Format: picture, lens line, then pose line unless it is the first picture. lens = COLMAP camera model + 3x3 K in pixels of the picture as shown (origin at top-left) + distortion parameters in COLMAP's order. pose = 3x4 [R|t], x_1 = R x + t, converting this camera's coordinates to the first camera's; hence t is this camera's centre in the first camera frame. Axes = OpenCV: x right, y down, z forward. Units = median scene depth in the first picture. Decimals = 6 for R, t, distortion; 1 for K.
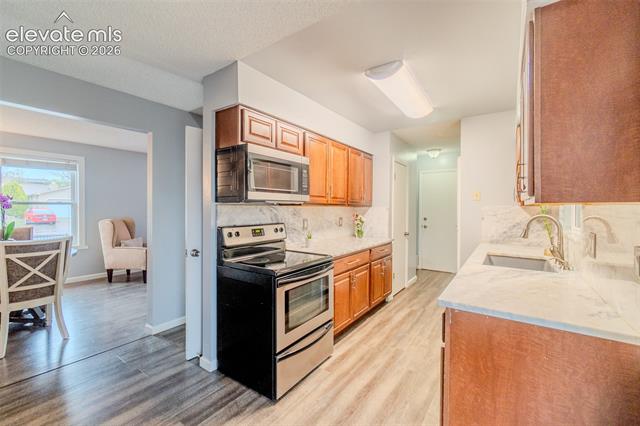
lens RADIAL K [[273.2, 0, 314.6], [0, 273.2, 210.8], [0, 0, 1]] dist [-0.000594, 0.000747]
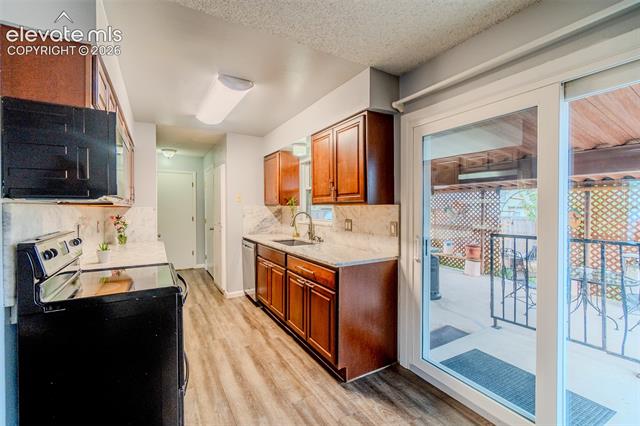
lens RADIAL K [[273.7, 0, 313.1], [0, 273.7, 211.1], [0, 0, 1]] dist [-0.001418, 0.000406]
pose [[0.414460, -0.014502, 0.909952, -0.532537], [0.014051, 0.999856, 0.009535, -0.001920], [-0.909959, 0.008833, 0.414604, 0.223333]]
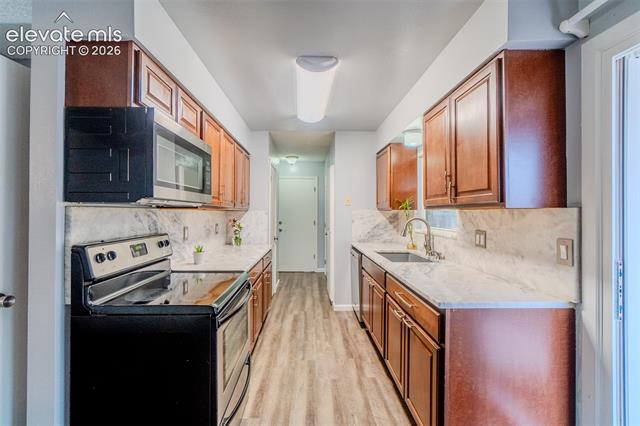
lens RADIAL K [[273.7, 0, 313.1], [0, 273.7, 211.1], [0, 0, 1]] dist [-0.001418, 0.000406]
pose [[0.801600, 0.002193, 0.597857, -0.262014], [0.006199, 0.999909, -0.011979, -0.001838], [-0.597829, 0.013309, 0.801513, 0.230219]]
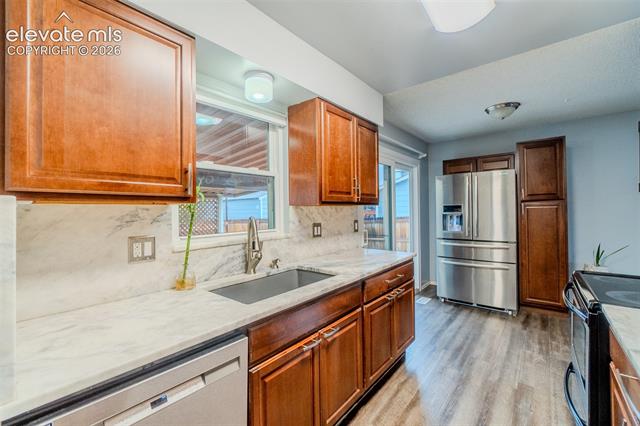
lens RADIAL K [[273.7, 0, 313.1], [0, 273.7, 211.1], [0, 0, 1]] dist [-0.001418, 0.000406]
pose [[-0.997176, 0.010444, 0.074375, 0.516074], [0.011618, 0.999815, 0.015361, -0.010233], [-0.074200, 0.016182, -0.997112, 1.499786]]
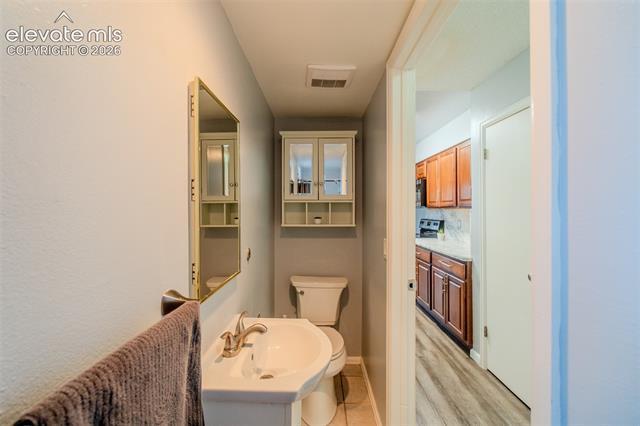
lens RADIAL K [[273.2, 0, 314.6], [0, 273.2, 210.8], [0, 0, 1]] dist [-0.000594, 0.000747]
pose [[-0.818449, -0.001405, -0.574578, 1.469192], [-0.008461, 0.999918, 0.009608, -0.018506], [0.574517, 0.012726, -0.818394, 2.049917]]
